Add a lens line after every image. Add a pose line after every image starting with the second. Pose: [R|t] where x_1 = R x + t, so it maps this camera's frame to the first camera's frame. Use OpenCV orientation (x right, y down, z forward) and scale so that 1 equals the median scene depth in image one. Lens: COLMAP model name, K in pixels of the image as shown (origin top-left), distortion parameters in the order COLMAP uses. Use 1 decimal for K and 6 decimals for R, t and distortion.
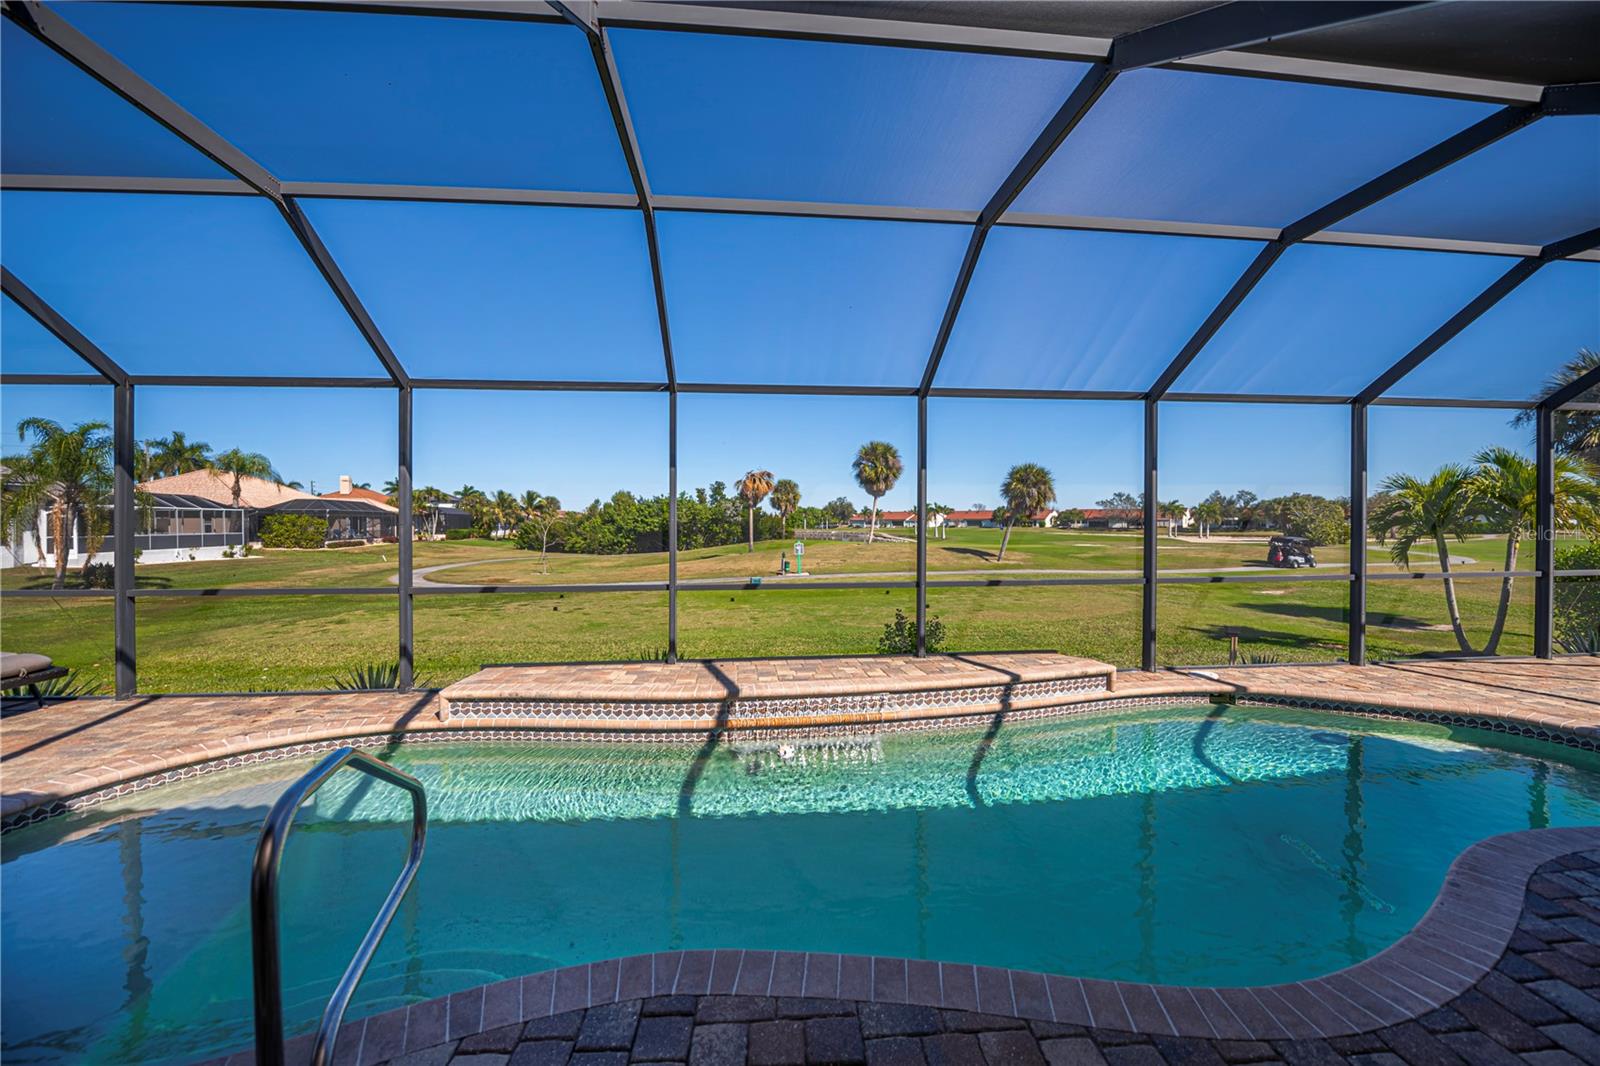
lens RADIAL K [[640.3, 0, 810.6], [0, 640.3, 519.7], [0, 0, 1]] dist [-0.015551, -0.000819]
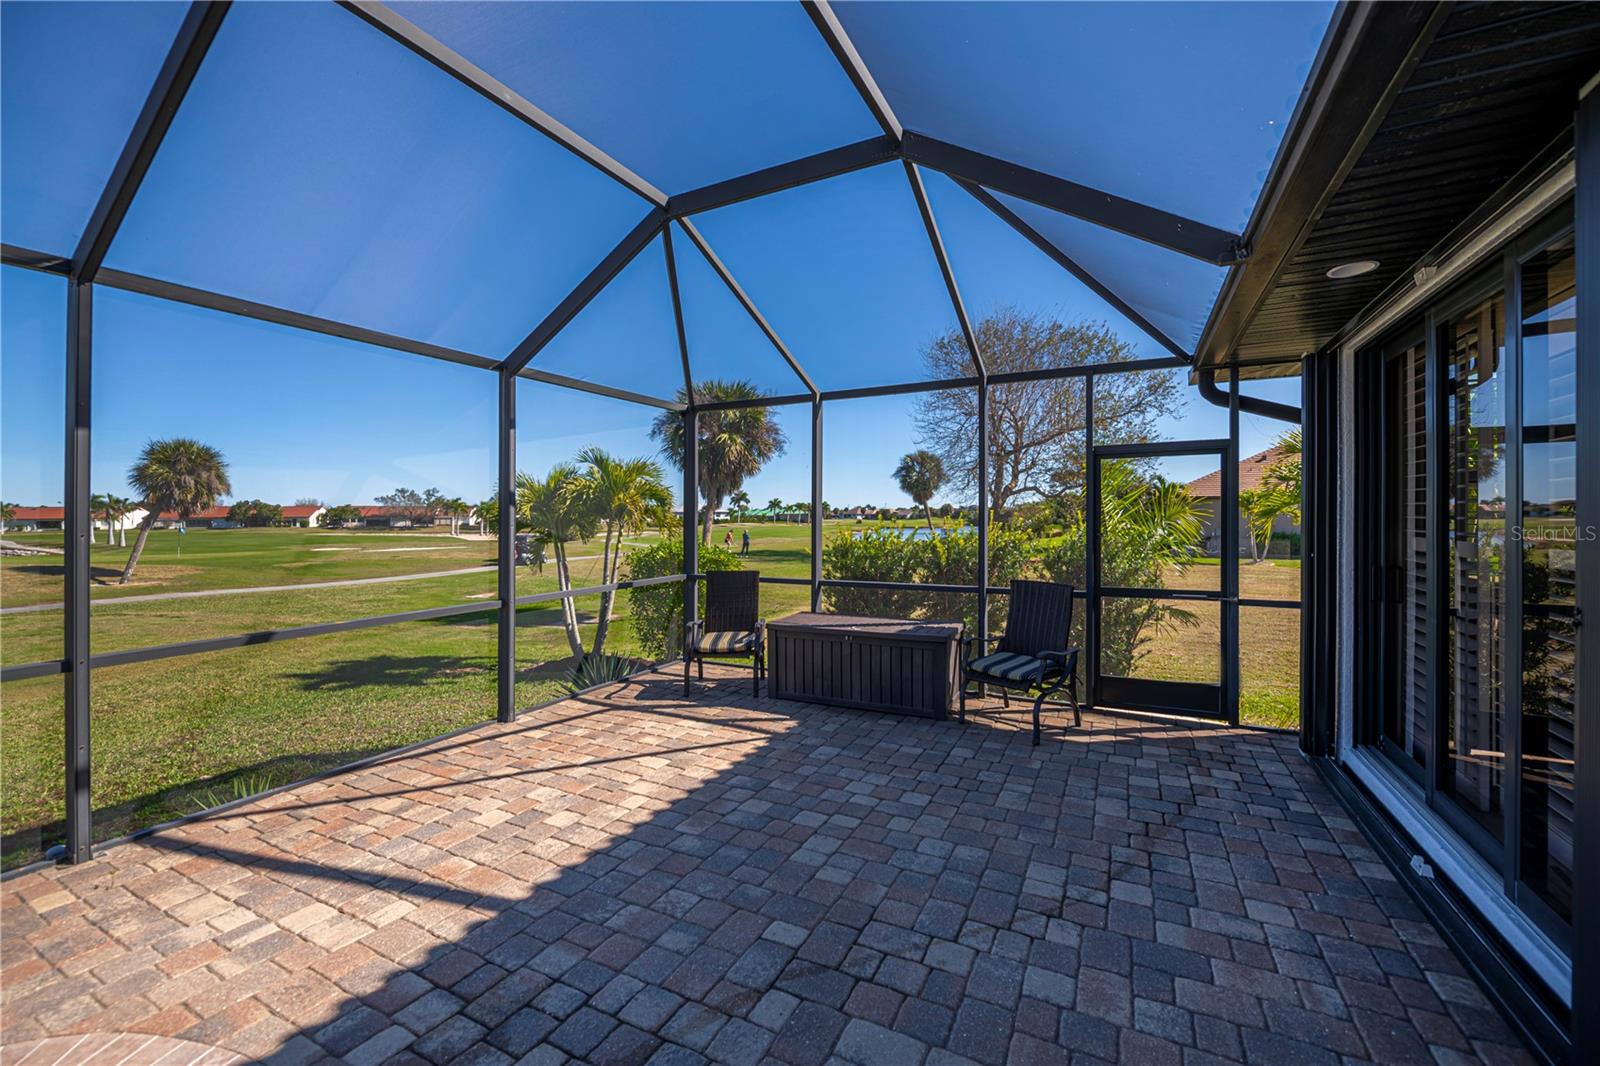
lens RADIAL K [[640.3, 0, 802.6], [0, 640.3, 532.4], [0, 0, 1]] dist [-0.015551, -0.000819]
pose [[0.542830, -0.021311, 0.839572, 0.098335], [0.001767, 0.999705, 0.024233, -0.001207], [-0.839841, -0.011670, 0.542708, 0.042147]]
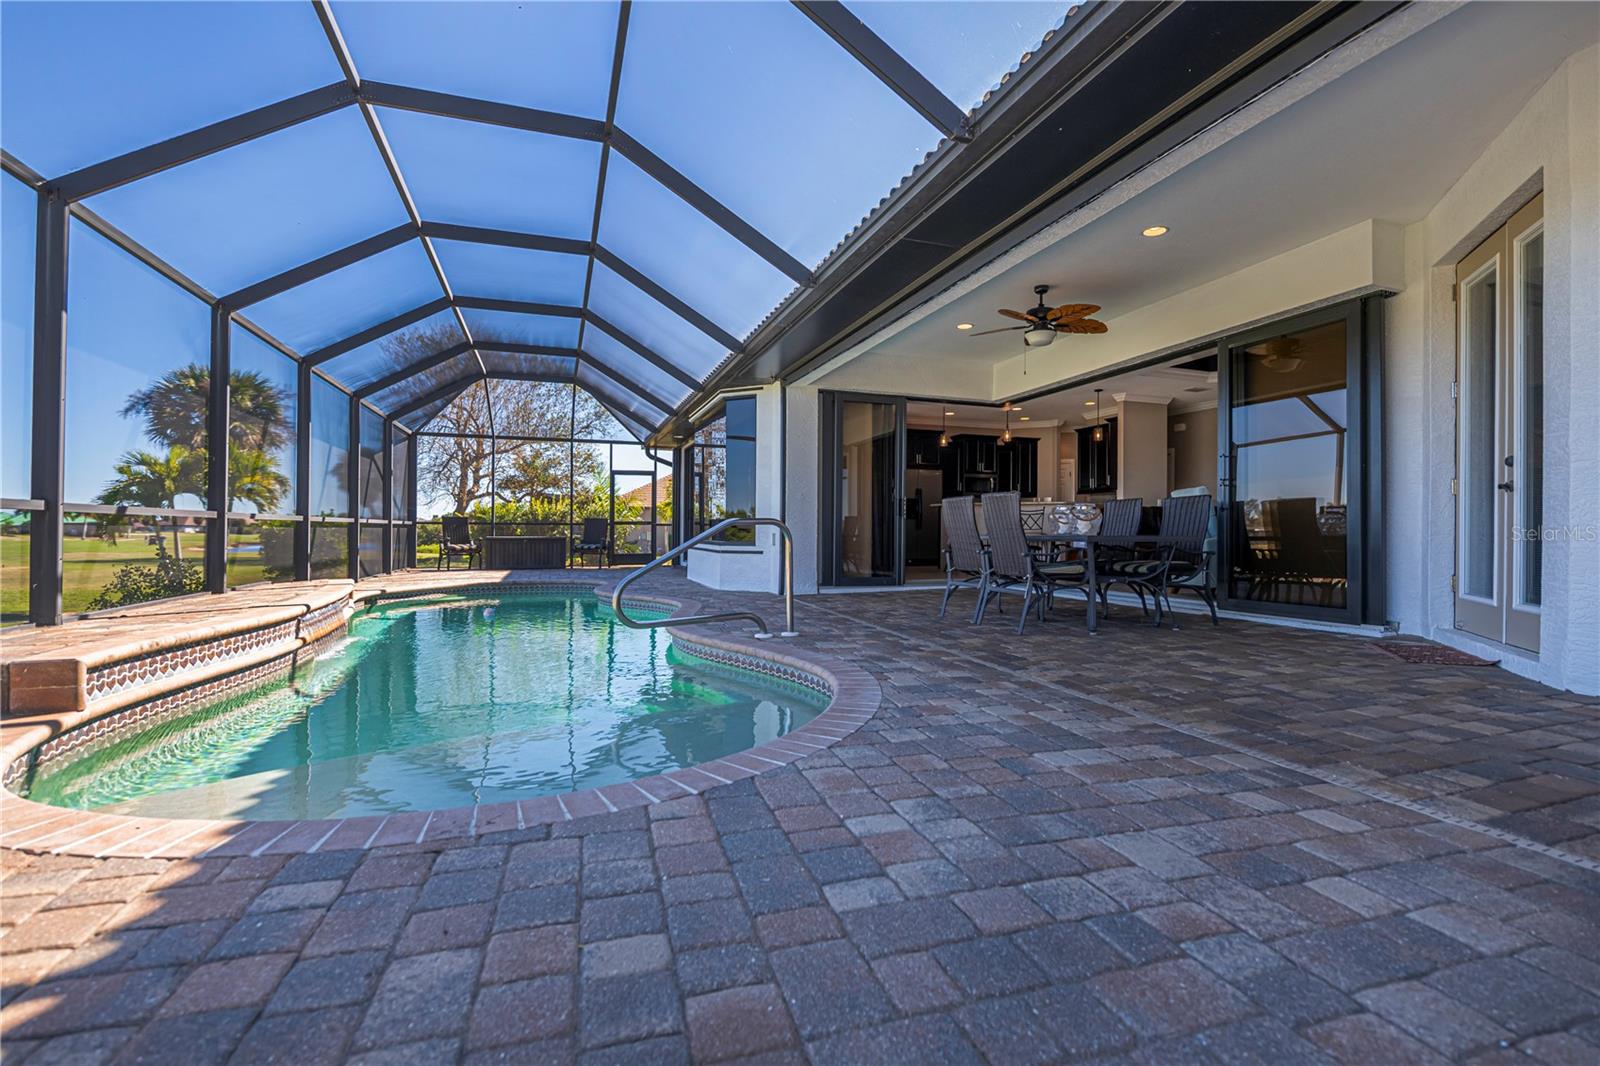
lens RADIAL K [[749.8, 0, 793.9], [0, 749.8, 535.9], [0, 0, 1]] dist [0.000188, -0.000109]
pose [[-0.204061, -0.004007, 0.978950, -0.120118], [-0.007399, 0.999969, 0.002550, 0.014201], [-0.978930, -0.006723, -0.204085, 0.047223]]
